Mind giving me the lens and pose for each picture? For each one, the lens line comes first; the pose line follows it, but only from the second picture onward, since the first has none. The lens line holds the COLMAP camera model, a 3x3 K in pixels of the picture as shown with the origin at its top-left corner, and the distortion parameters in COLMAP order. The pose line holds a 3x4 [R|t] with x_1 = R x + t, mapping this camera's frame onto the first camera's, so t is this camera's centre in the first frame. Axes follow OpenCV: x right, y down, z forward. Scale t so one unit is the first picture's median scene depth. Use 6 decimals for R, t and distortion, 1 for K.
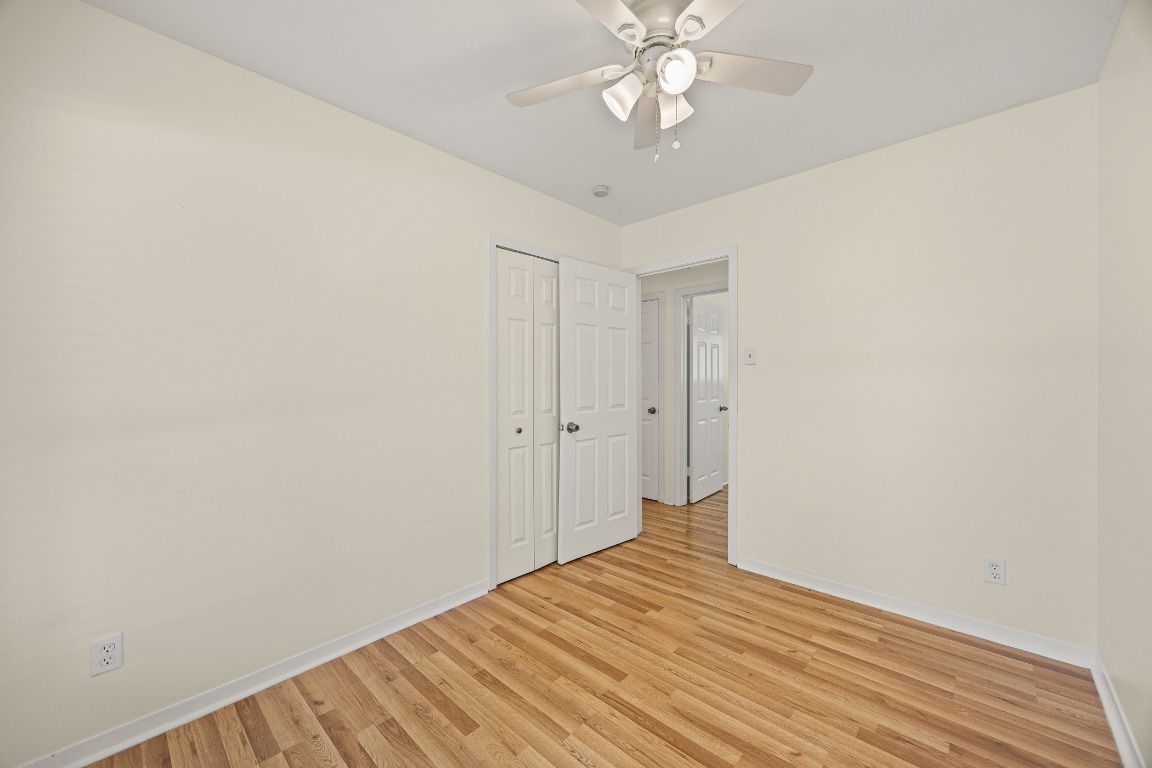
lens RADIAL K [[443.8, 0, 575.2], [0, 443.8, 383.3], [0, 0, 1]] dist [0.000063, -0.000069]
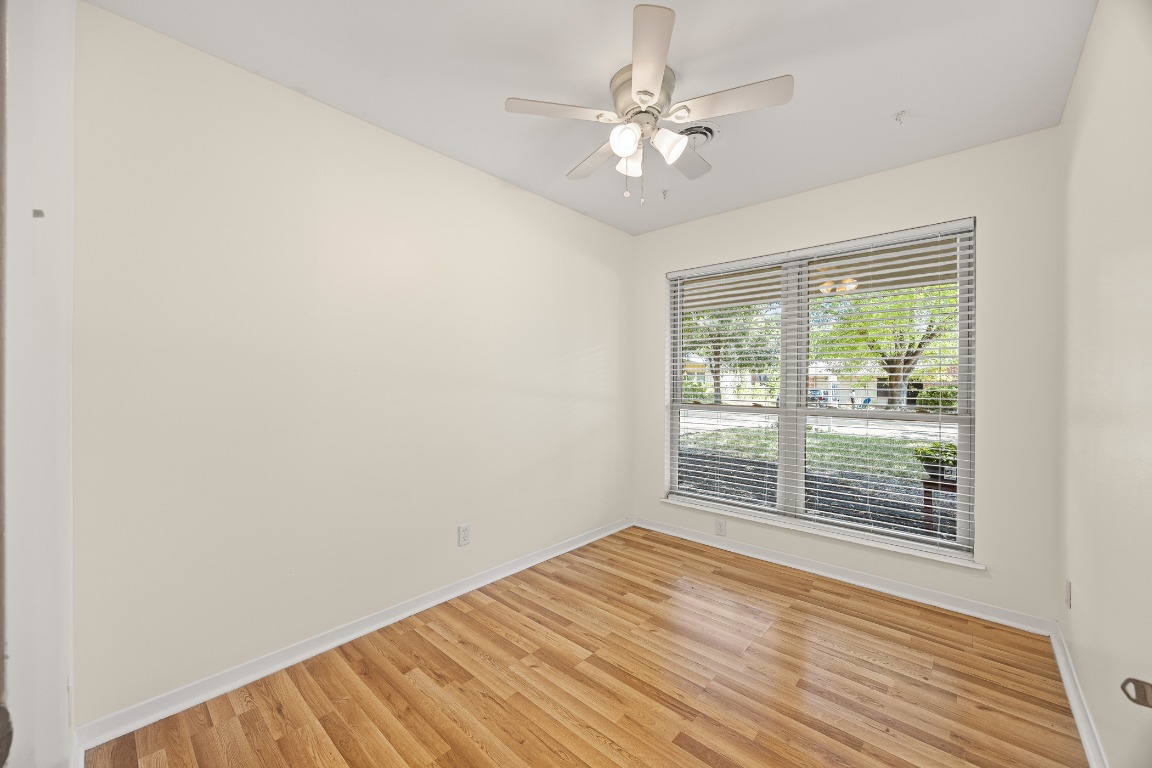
lens RADIAL K [[443.8, 0, 576.4], [0, 443.8, 381.7], [0, 0, 1]] dist [0.000063, -0.000069]
pose [[-0.999890, 0.003612, -0.014385, 0.336952], [0.003521, 0.999974, 0.006339, -0.009389], [0.014408, 0.006287, -0.999876, 1.999939]]
